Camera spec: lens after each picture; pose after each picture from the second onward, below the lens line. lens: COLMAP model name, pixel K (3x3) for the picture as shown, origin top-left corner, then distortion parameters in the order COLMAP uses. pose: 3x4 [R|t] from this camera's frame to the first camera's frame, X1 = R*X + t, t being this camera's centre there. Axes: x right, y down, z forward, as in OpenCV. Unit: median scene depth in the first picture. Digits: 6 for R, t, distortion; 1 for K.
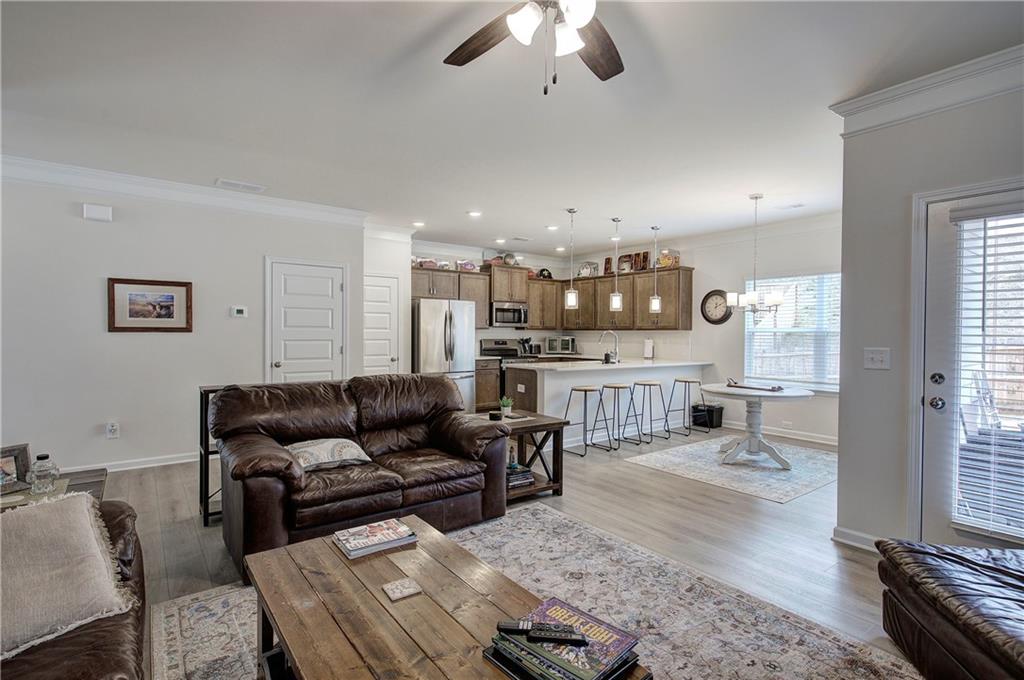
lens RADIAL K [[492.3, 0, 514.7], [0, 492.3, 339.9], [0, 0, 1]] dist [0.005697, -0.000391]
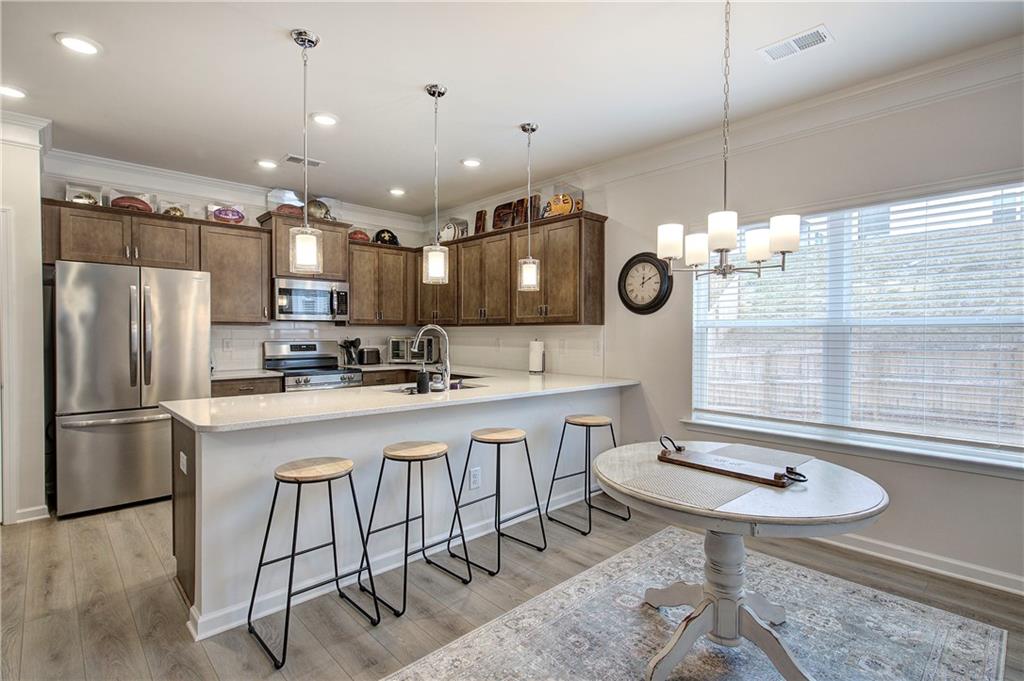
lens RADIAL K [[492.3, 0, 512.5], [0, 492.3, 338.4], [0, 0, 1]] dist [0.005697, -0.000391]
pose [[0.994711, -0.006295, 0.102518, 0.186757], [0.006339, 0.999980, -0.000099, -0.003897], [-0.102515, 0.000748, 0.994731, 0.421135]]
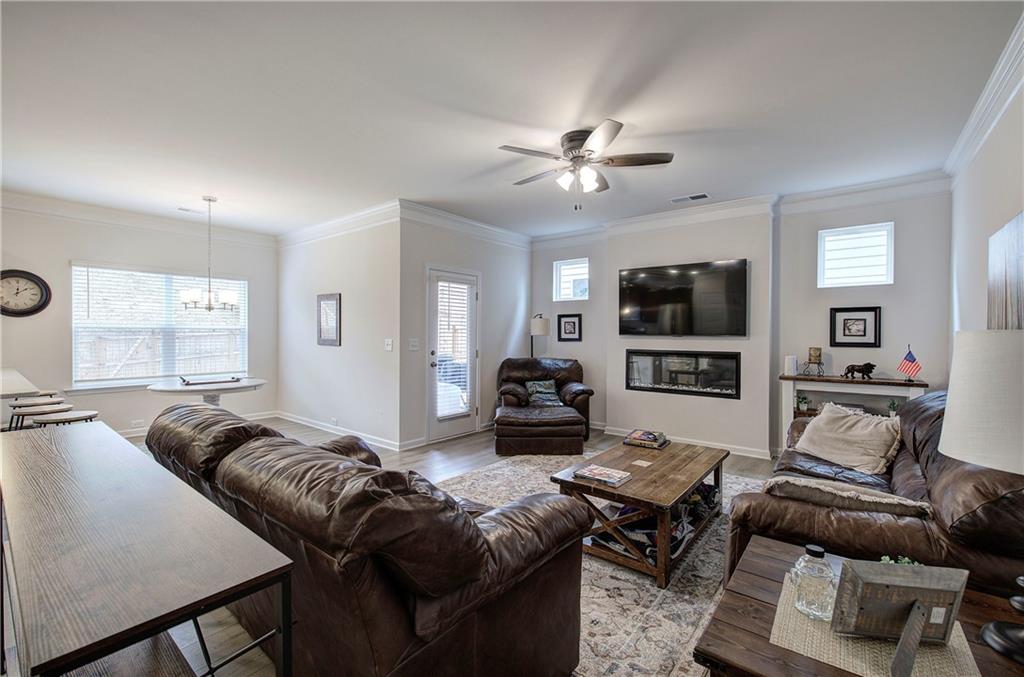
lens RADIAL K [[431.5, 0, 513.7], [0, 431.5, 337.9], [0, 0, 1]] dist [-0.011622, 0.005431]
pose [[-0.242945, -0.015937, 0.969909, -0.370516], [0.004978, 0.999831, 0.017676, -0.006500], [-0.970027, 0.009123, -0.242825, 0.401163]]
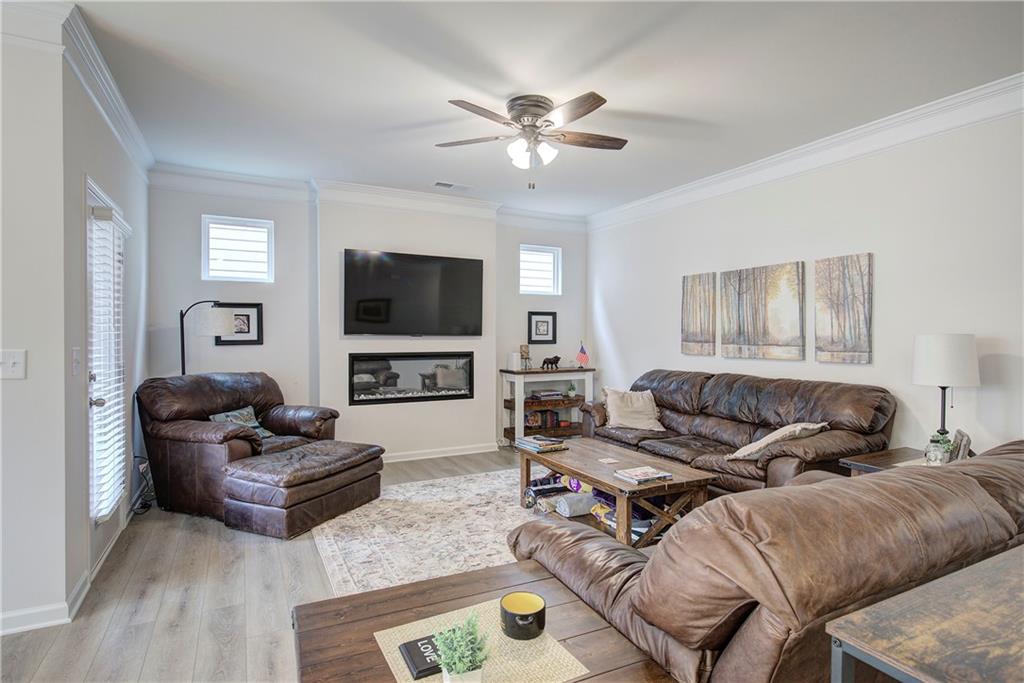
lens RADIAL K [[521.5, 0, 506.9], [0, 521.5, 338.4], [0, 0, 1]] dist [-0.001912, -0.000267]
pose [[-0.984094, -0.009647, 0.177386, -0.039499], [-0.006127, 0.999773, 0.020383, -0.008158], [-0.177542, 0.018972, -0.983930, 0.665220]]
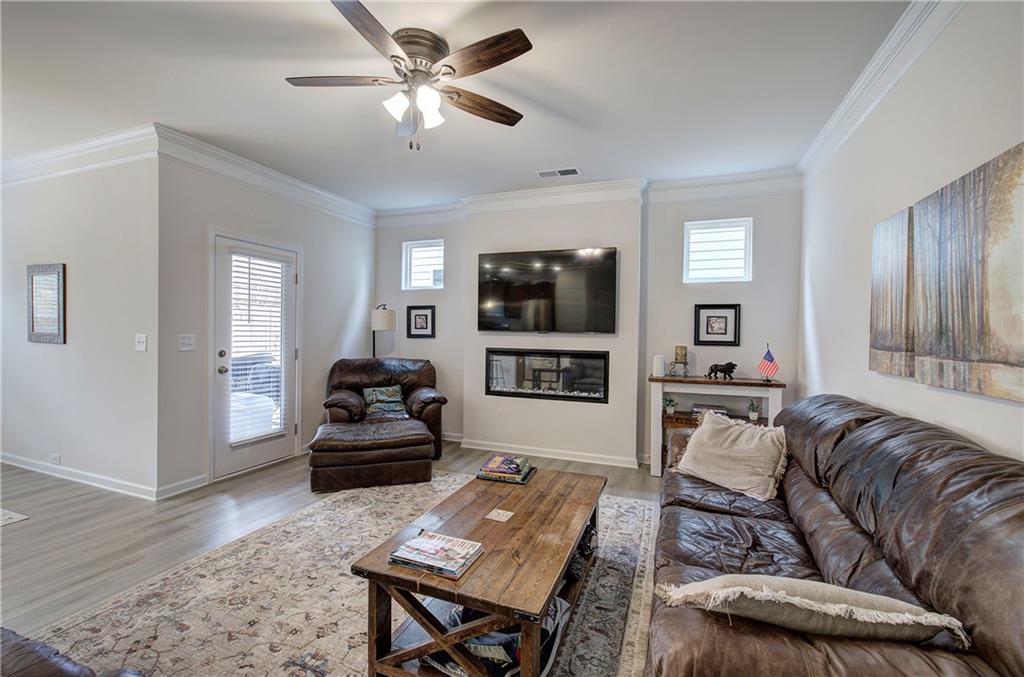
lens RADIAL K [[431.5, 0, 514.3], [0, 431.5, 336.3], [0, 0, 1]] dist [-0.011622, 0.005431]
pose [[-0.525314, -0.023938, 0.850572, -0.264077], [-0.007916, 0.999698, 0.023247, -0.004835], [-0.850872, 0.005479, -0.525345, 0.334582]]
